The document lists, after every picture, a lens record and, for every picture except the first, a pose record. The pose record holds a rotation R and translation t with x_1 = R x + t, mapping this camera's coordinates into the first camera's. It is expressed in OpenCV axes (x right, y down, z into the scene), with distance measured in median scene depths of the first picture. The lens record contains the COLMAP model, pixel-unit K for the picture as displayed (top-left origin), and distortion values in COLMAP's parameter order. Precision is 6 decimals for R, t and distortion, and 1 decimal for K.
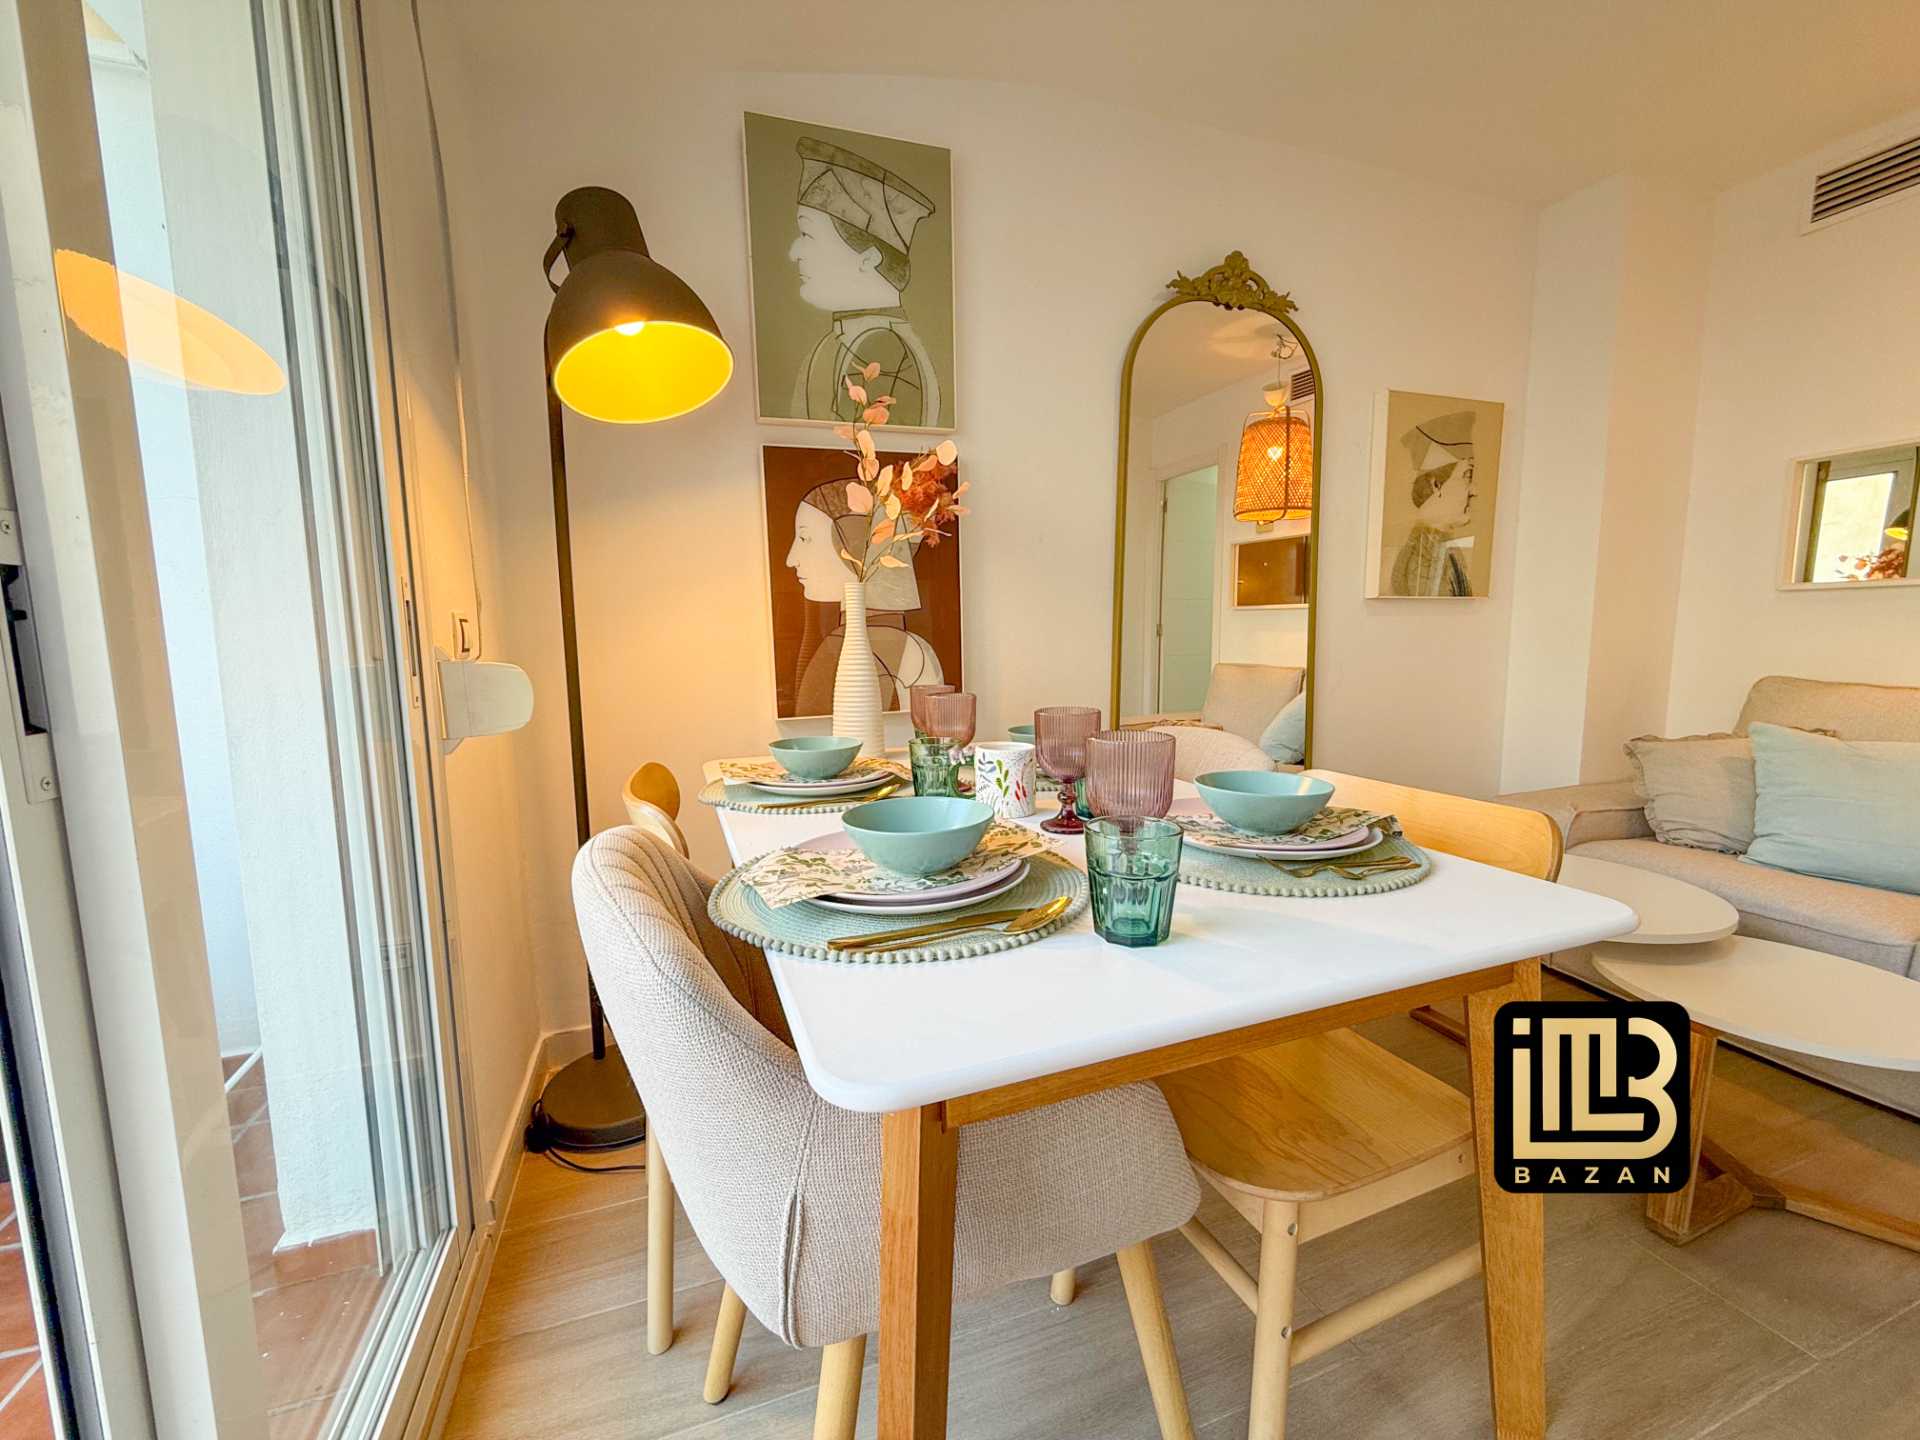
lens RADIAL K [[765.7, 0, 956.6], [0, 765.7, 720.7], [0, 0, 1]] dist [-0.000149, -0.000021]
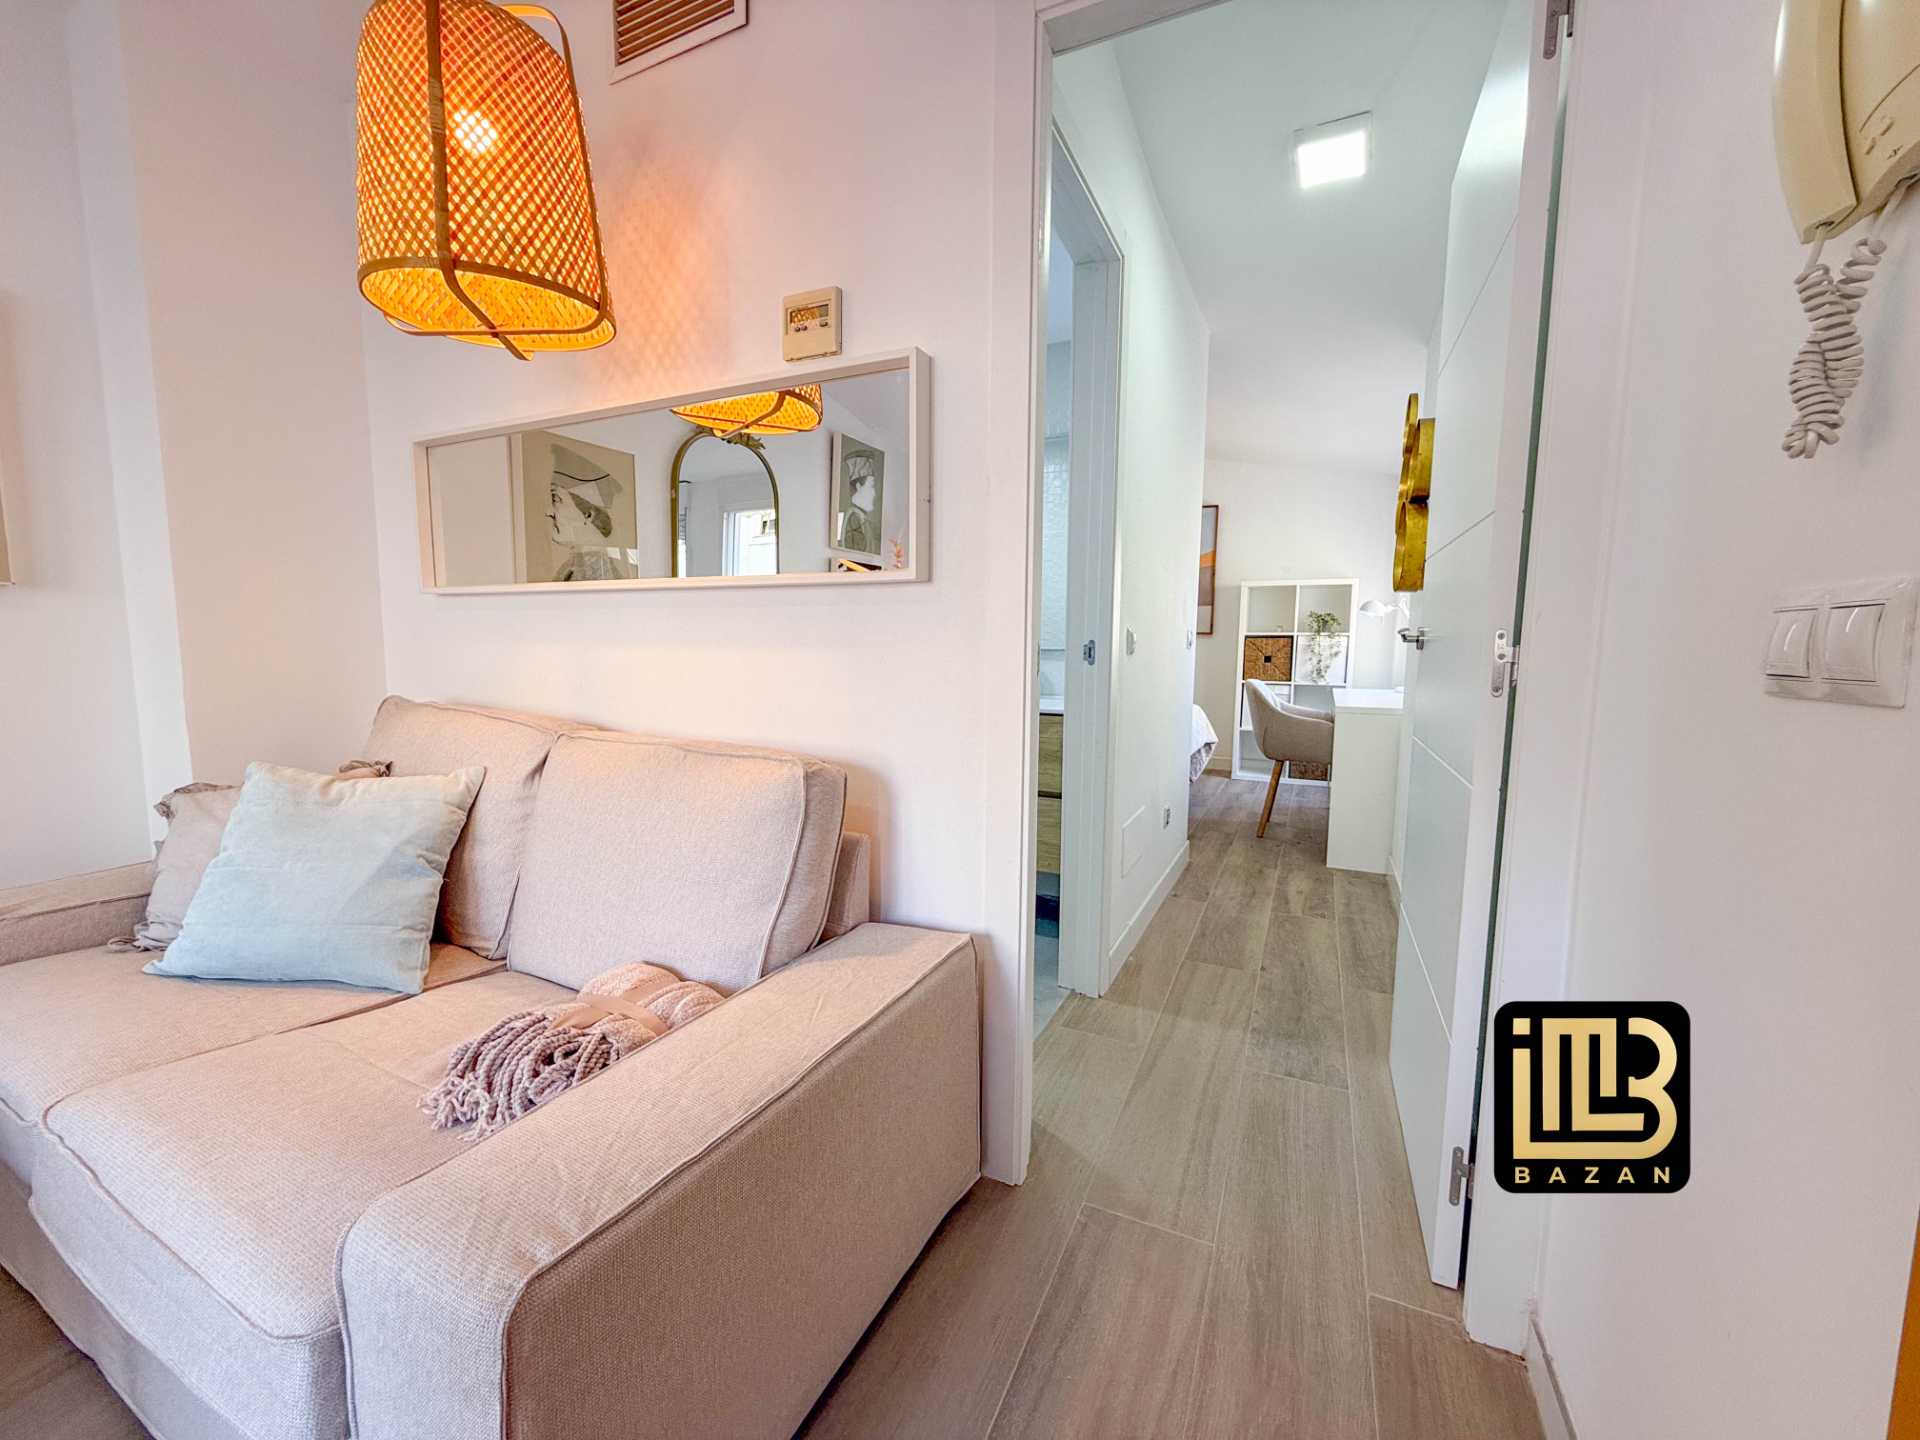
lens RADIAL K [[765.7, 0, 956.6], [0, 765.7, 720.7], [0, 0, 1]] dist [-0.000149, -0.000021]
pose [[0.709161, -0.060161, 0.702475, 1.155973], [0.063425, 0.997757, 0.021422, -0.012945], [-0.702188, 0.029363, 0.711386, -0.023108]]
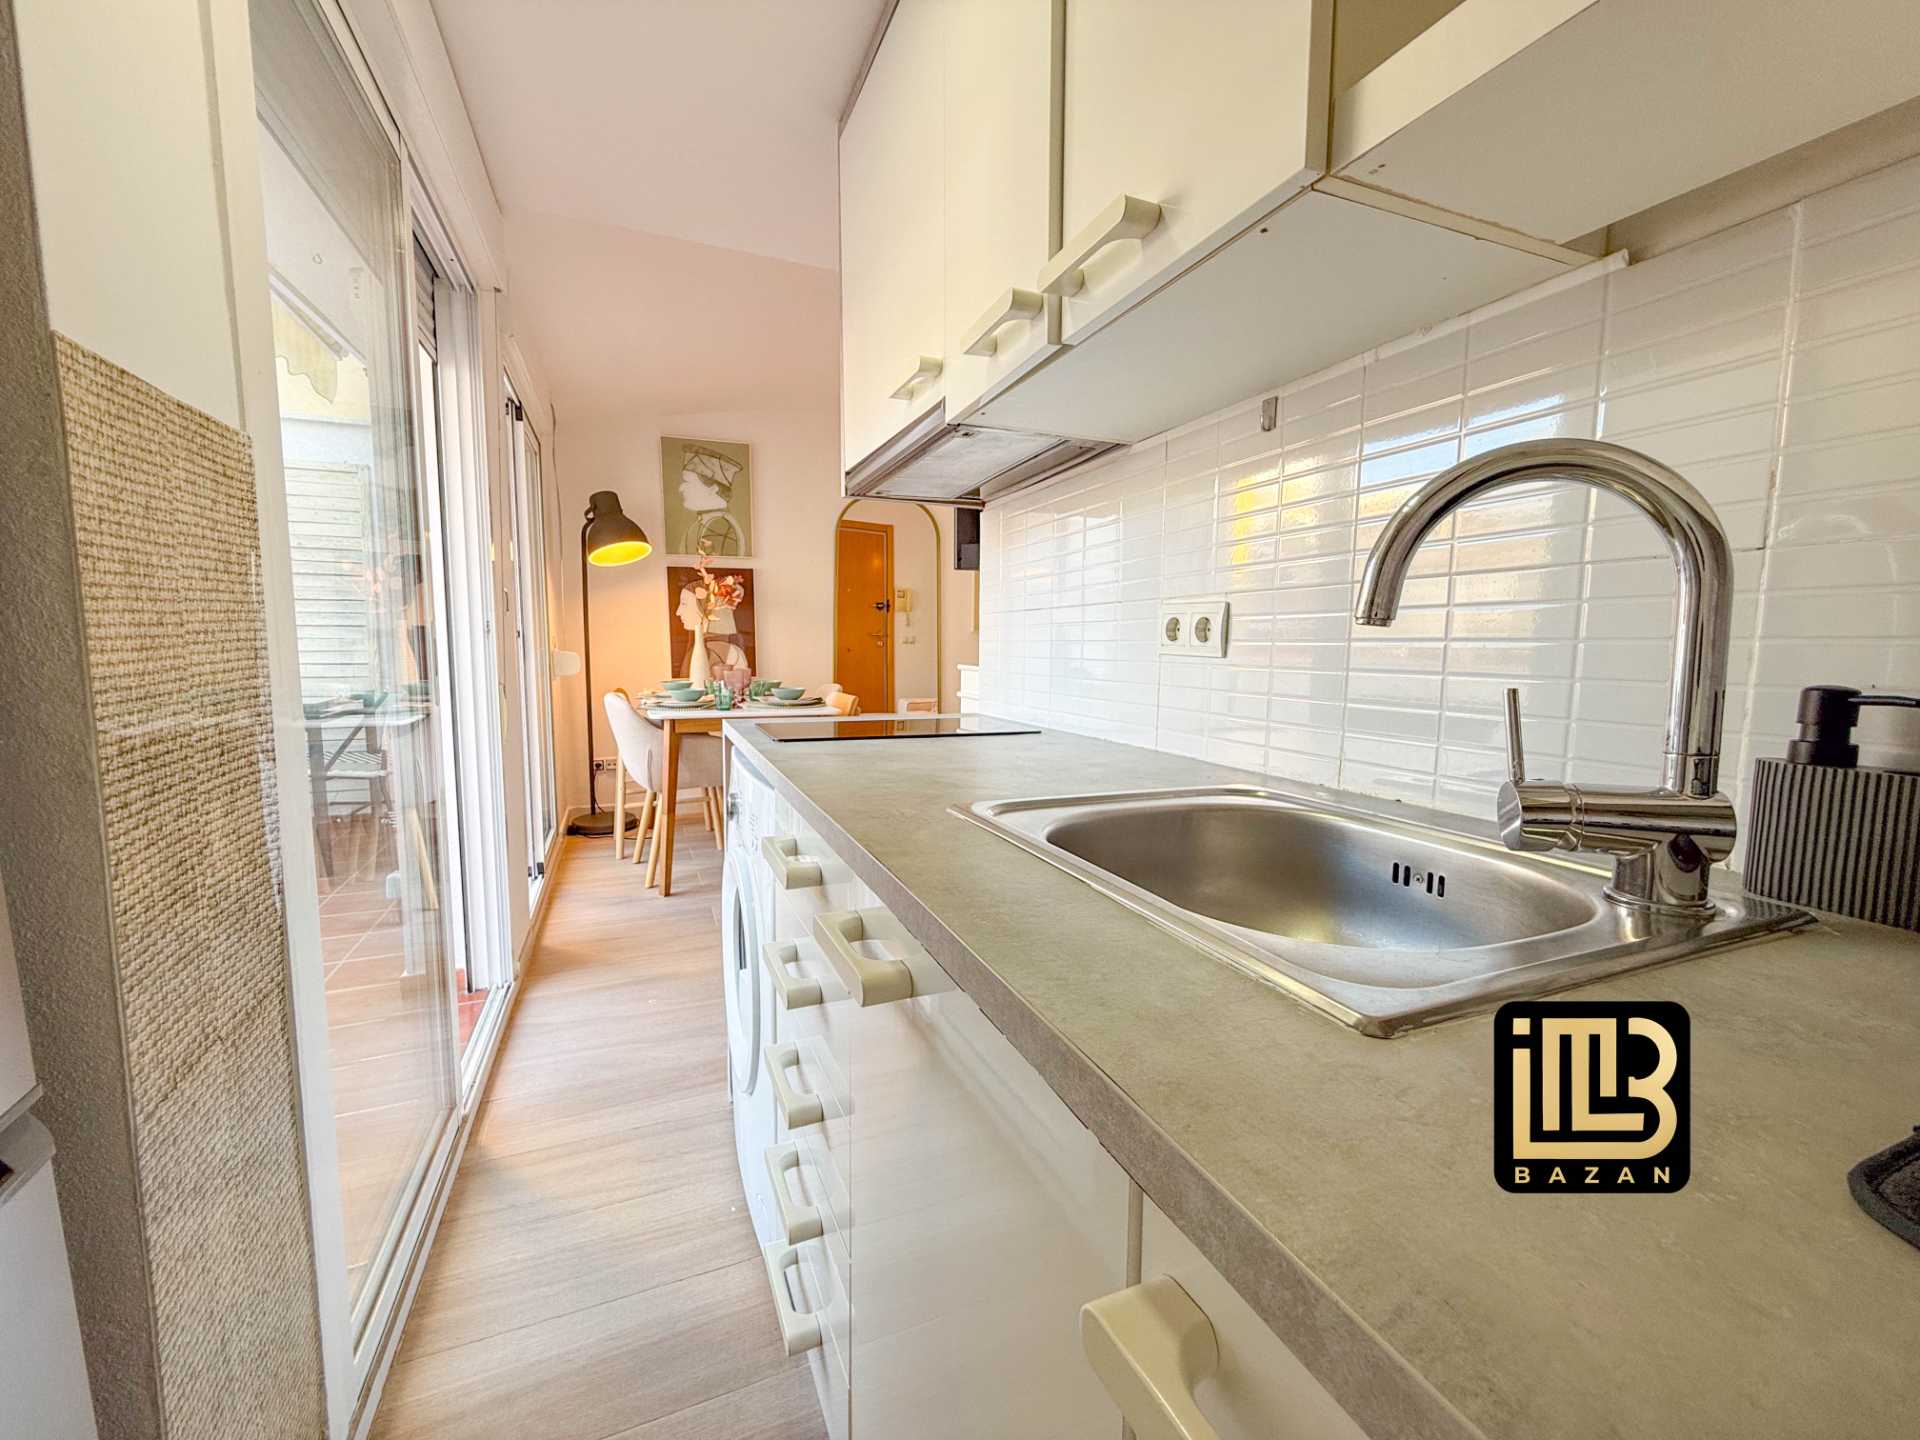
lens RADIAL K [[779.8, 0, 960.0], [0, 779.8, 720.0], [0, 0, 1]] dist [-0.000779, -0.000037]
pose [[0.998347, 0.017648, 0.054701, 0.543101], [-0.017318, 0.999829, -0.006511, 0.129516], [-0.054806, 0.005553, 0.998482, -1.504339]]
